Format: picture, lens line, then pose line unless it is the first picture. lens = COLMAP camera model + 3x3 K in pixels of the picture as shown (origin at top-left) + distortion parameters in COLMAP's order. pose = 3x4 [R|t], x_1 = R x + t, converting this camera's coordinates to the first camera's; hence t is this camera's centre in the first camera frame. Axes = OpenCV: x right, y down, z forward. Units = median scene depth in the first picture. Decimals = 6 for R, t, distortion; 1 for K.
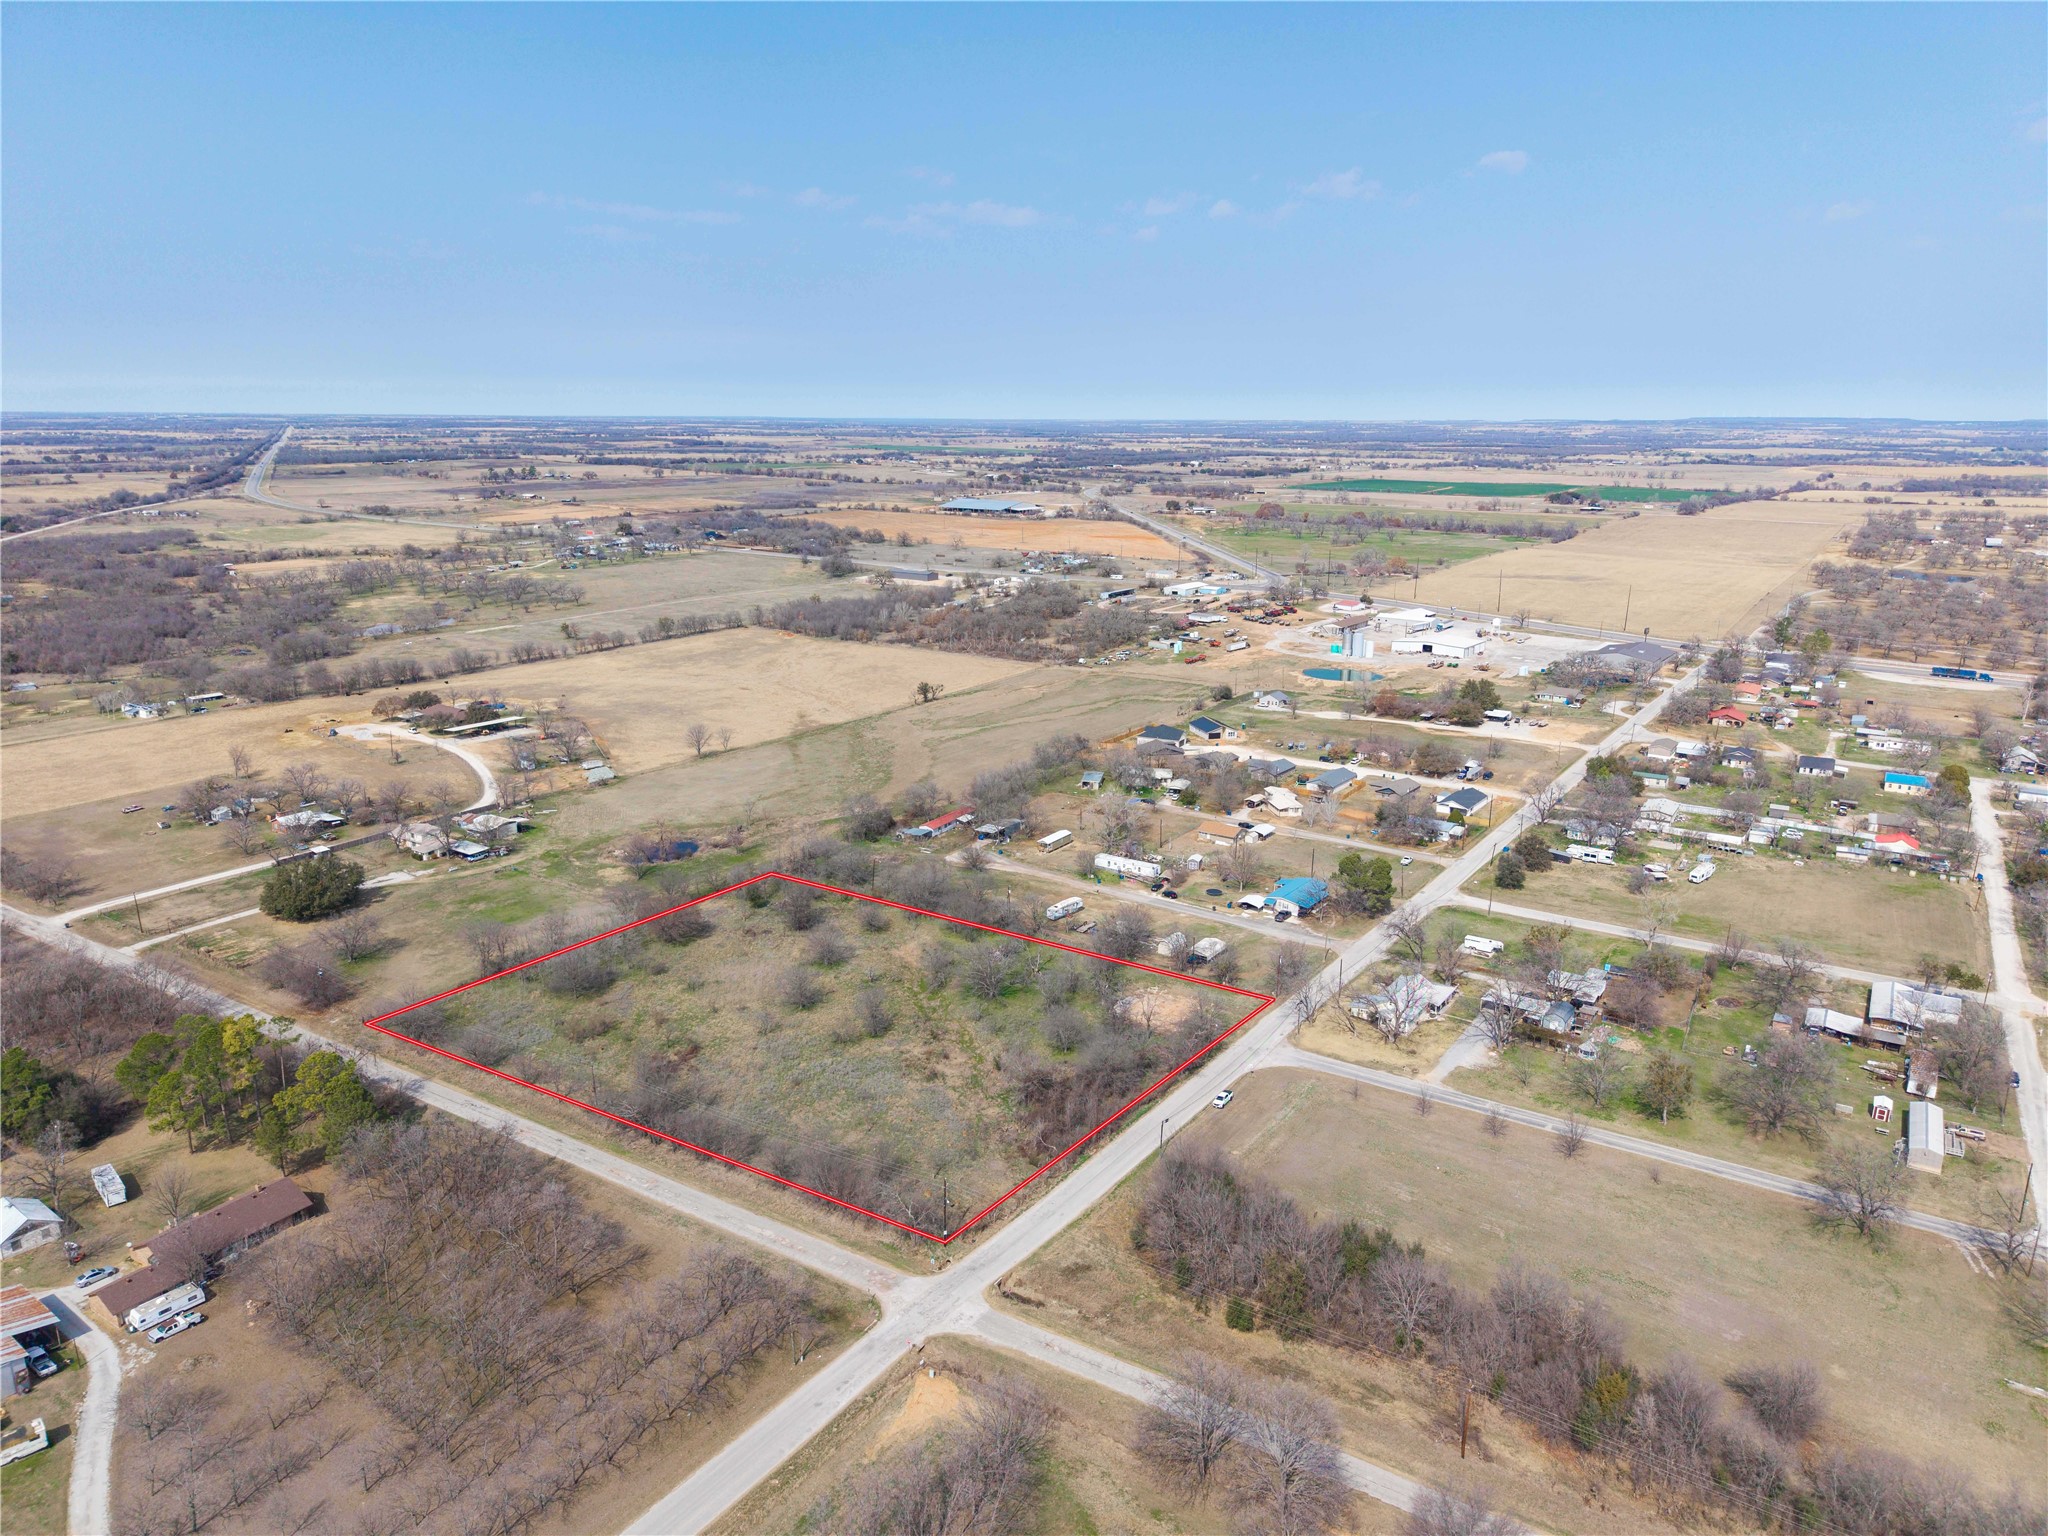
lens RADIAL K [[1365.8, 0, 1024.0], [0, 1365.8, 768.0], [0, 0, 1]] dist [0.075195, -0.107812]
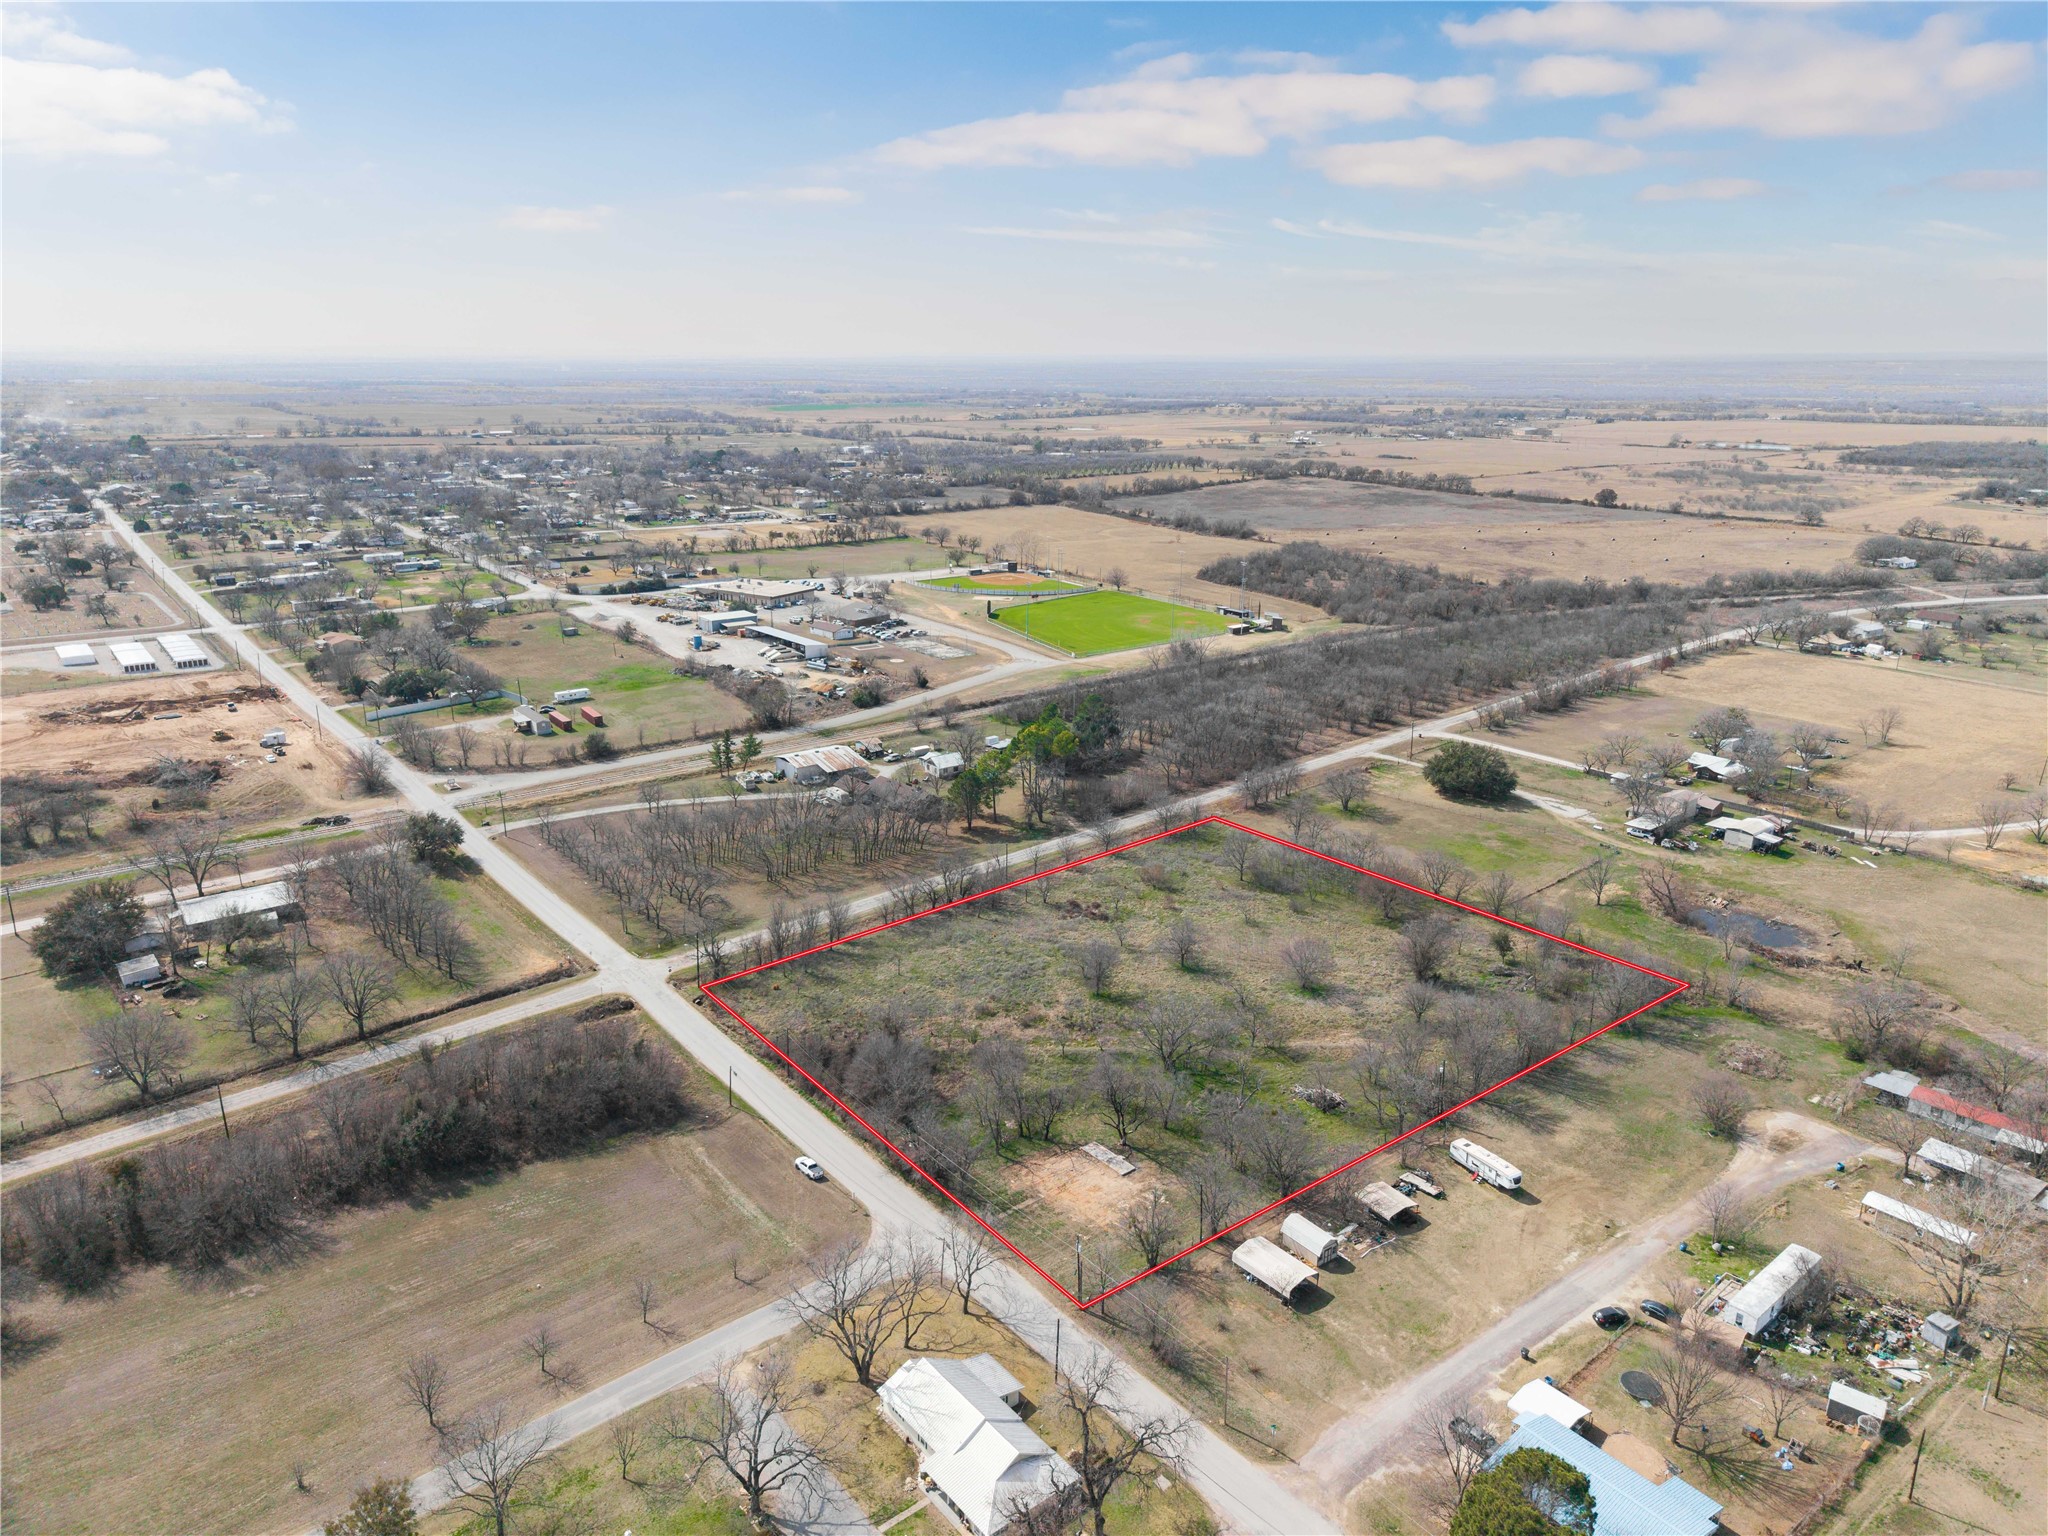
lens RADIAL K [[1365.8, 0, 1024.0], [0, 1365.8, 768.0], [0, 0, 1]] dist [0.075195, -0.107812]
pose [[-0.280324, 0.270935, -0.920876, 0.558699], [-0.251244, 0.905188, 0.342800, -0.191745], [0.926442, 0.327459, -0.185675, 0.857090]]
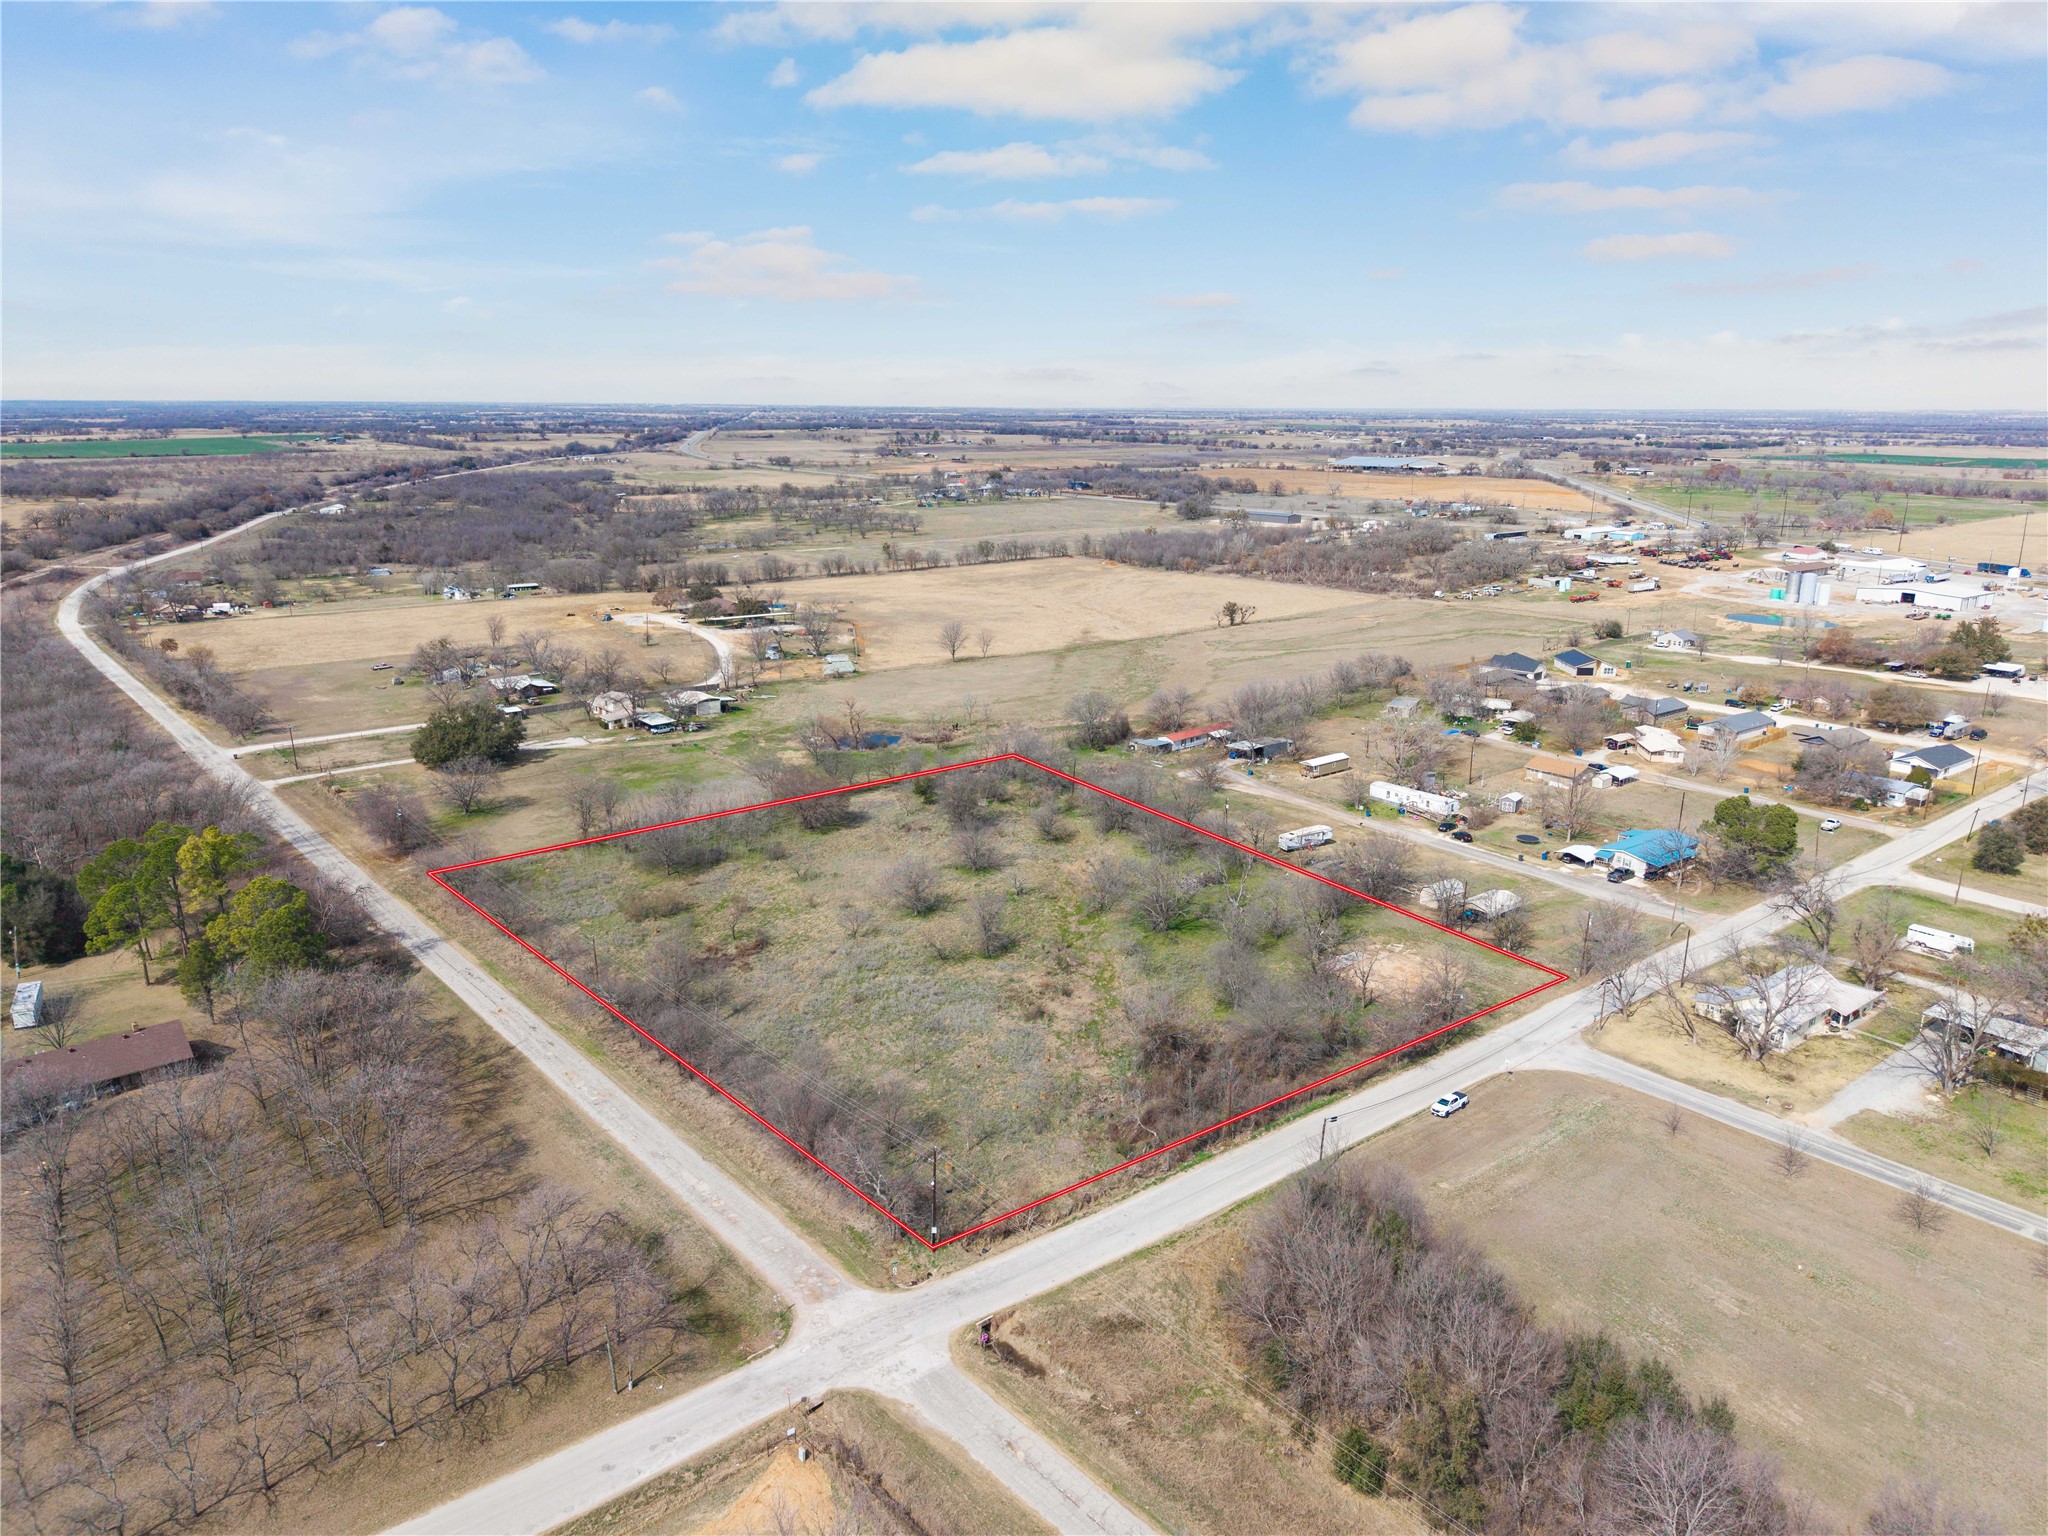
lens RADIAL K [[1365.8, 0, 1024.0], [0, 1365.8, 768.0], [0, 0, 1]] dist [0.075195, -0.107812]
pose [[0.956204, 0.075235, -0.282867, 0.090606], [-0.073653, 0.997152, 0.016242, 0.062858], [0.283283, 0.005304, 0.959022, 0.229571]]
